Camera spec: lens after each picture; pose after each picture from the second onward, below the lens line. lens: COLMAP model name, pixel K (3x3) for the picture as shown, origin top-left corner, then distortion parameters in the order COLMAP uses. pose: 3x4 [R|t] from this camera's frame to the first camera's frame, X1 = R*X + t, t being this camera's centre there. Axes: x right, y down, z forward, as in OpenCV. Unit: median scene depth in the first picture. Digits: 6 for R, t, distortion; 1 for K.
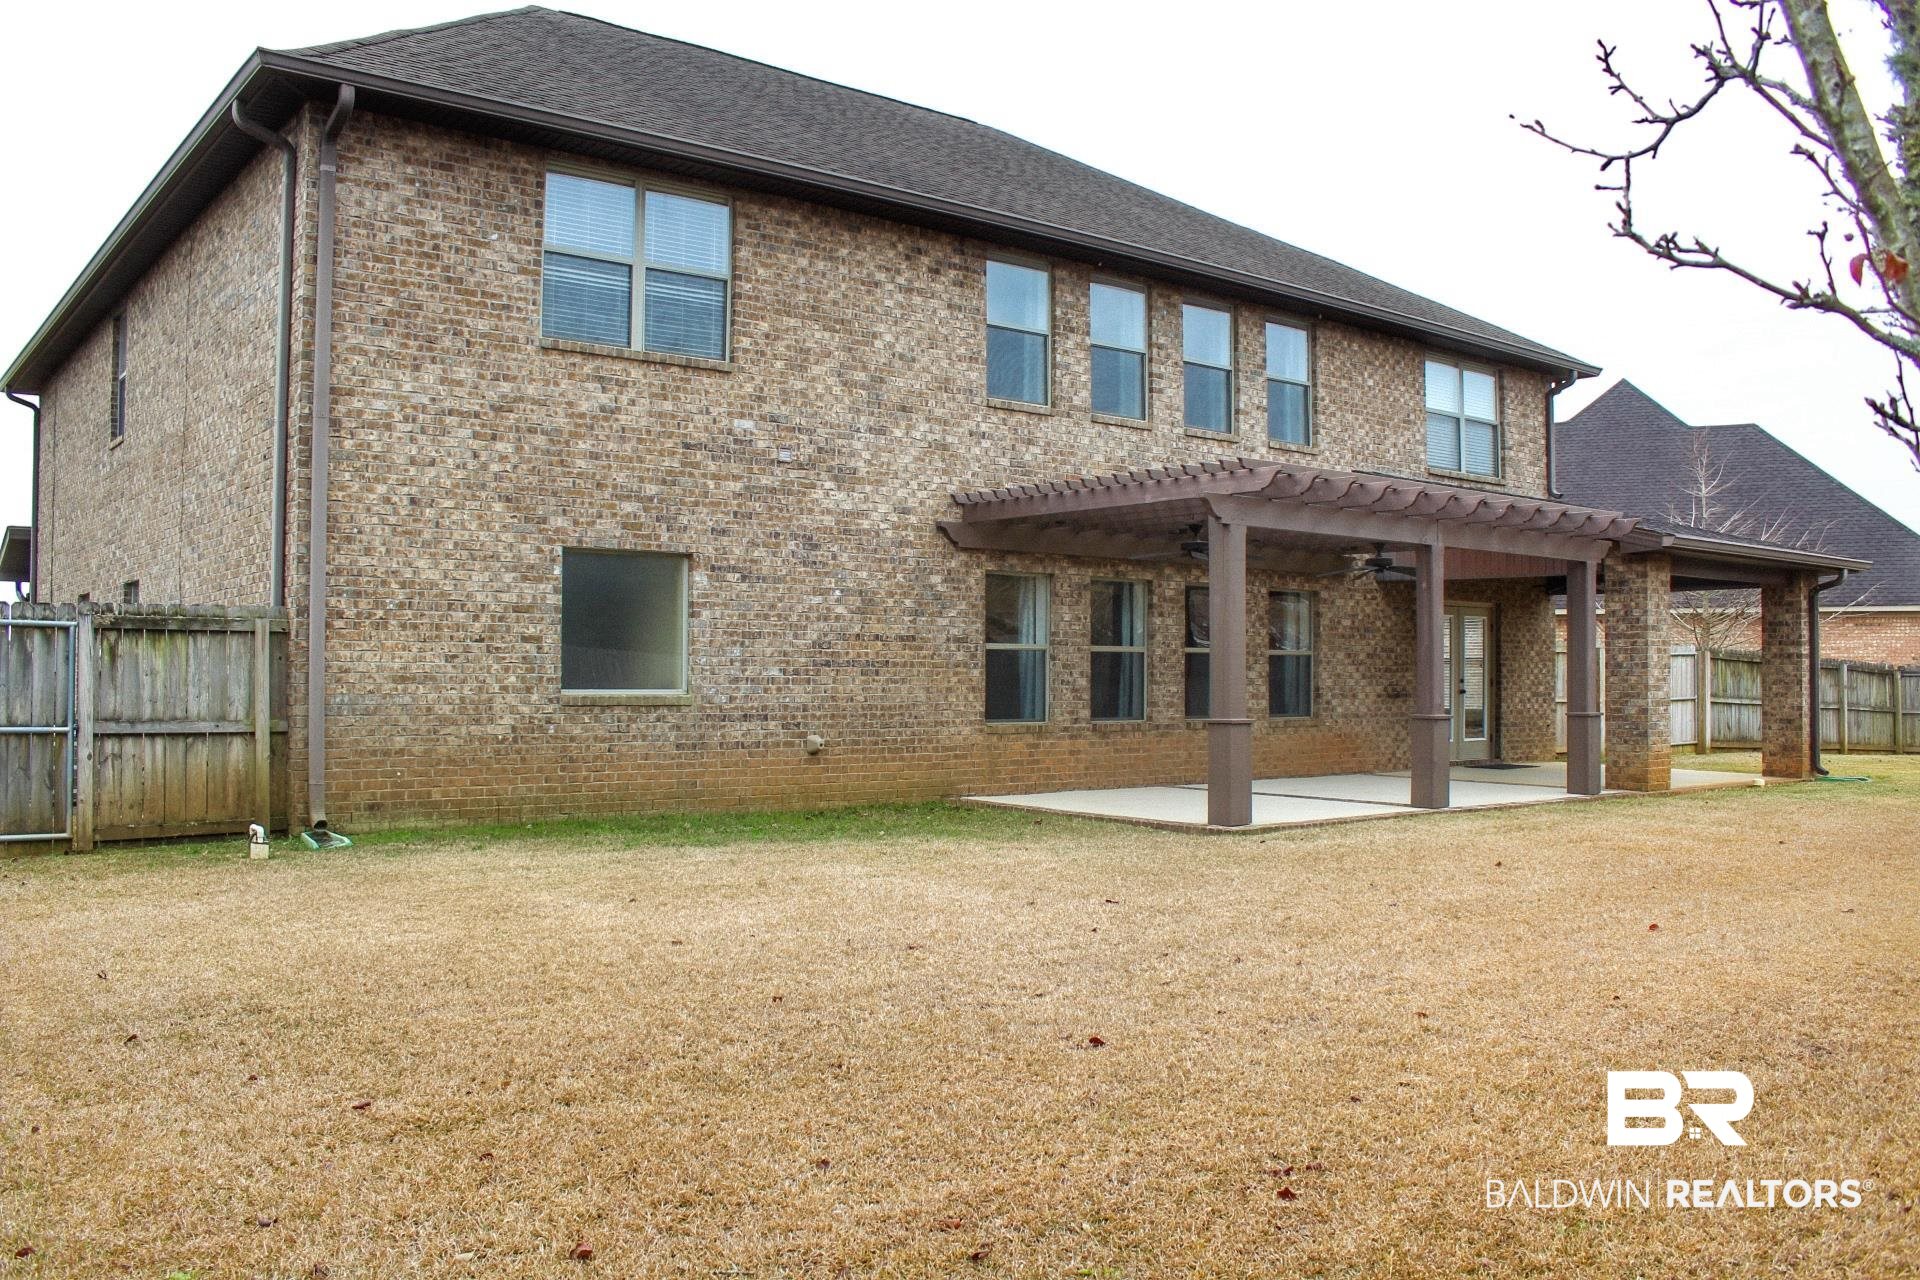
lens RADIAL K [[1600.3, 0, 960.0], [0, 1600.3, 640.0], [0, 0, 1]] dist [-0.159702, 0.145636]
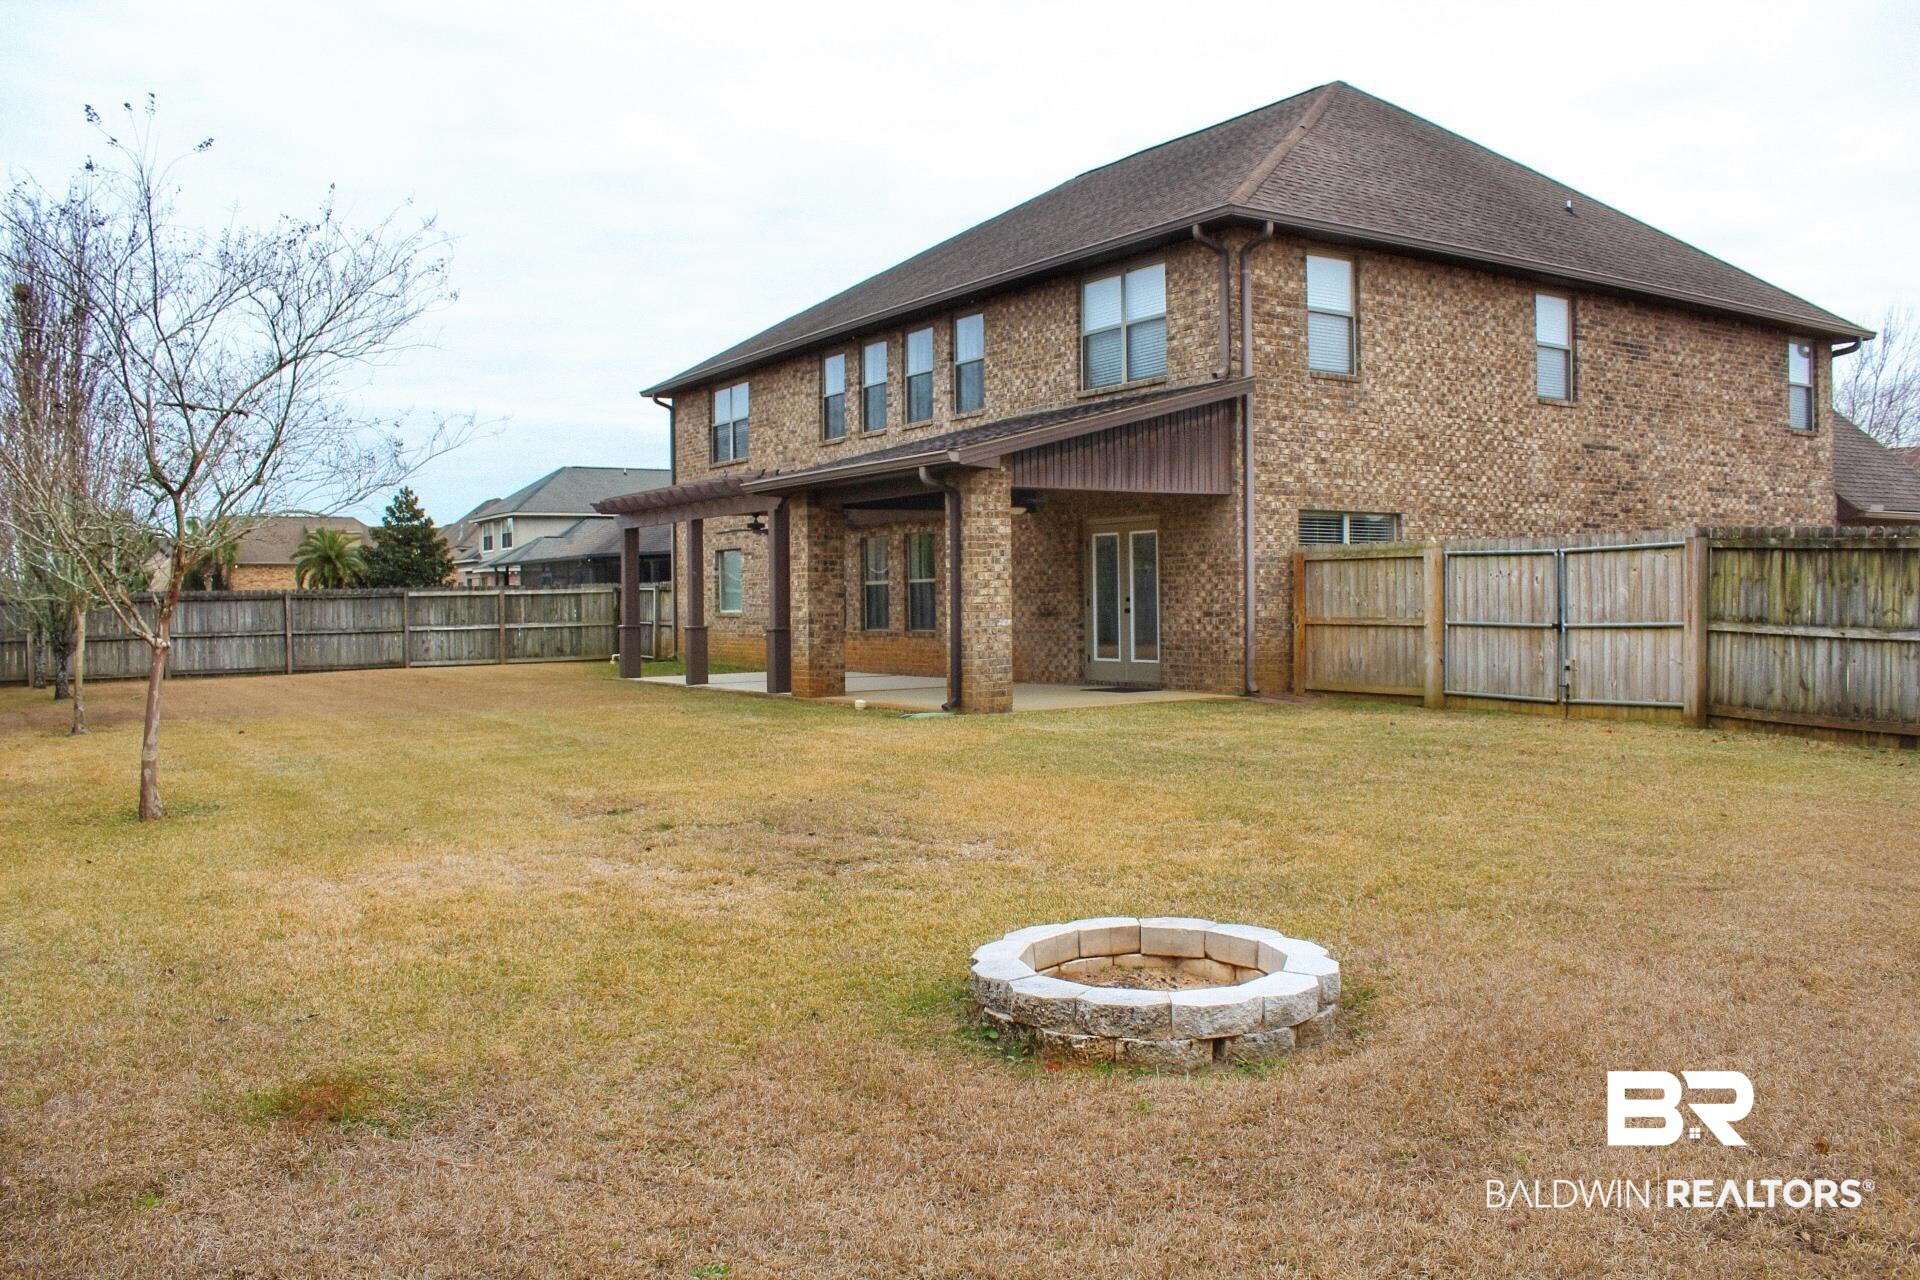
lens RADIAL K [[1600.3, 0, 960.0], [0, 1600.3, 640.0], [0, 0, 1]] dist [-0.159702, 0.145636]
pose [[-0.107321, 0.017985, -0.994062, 1.428505], [0.034247, 0.999310, 0.014383, 0.036356], [0.993634, -0.032500, -0.107863, 1.099255]]
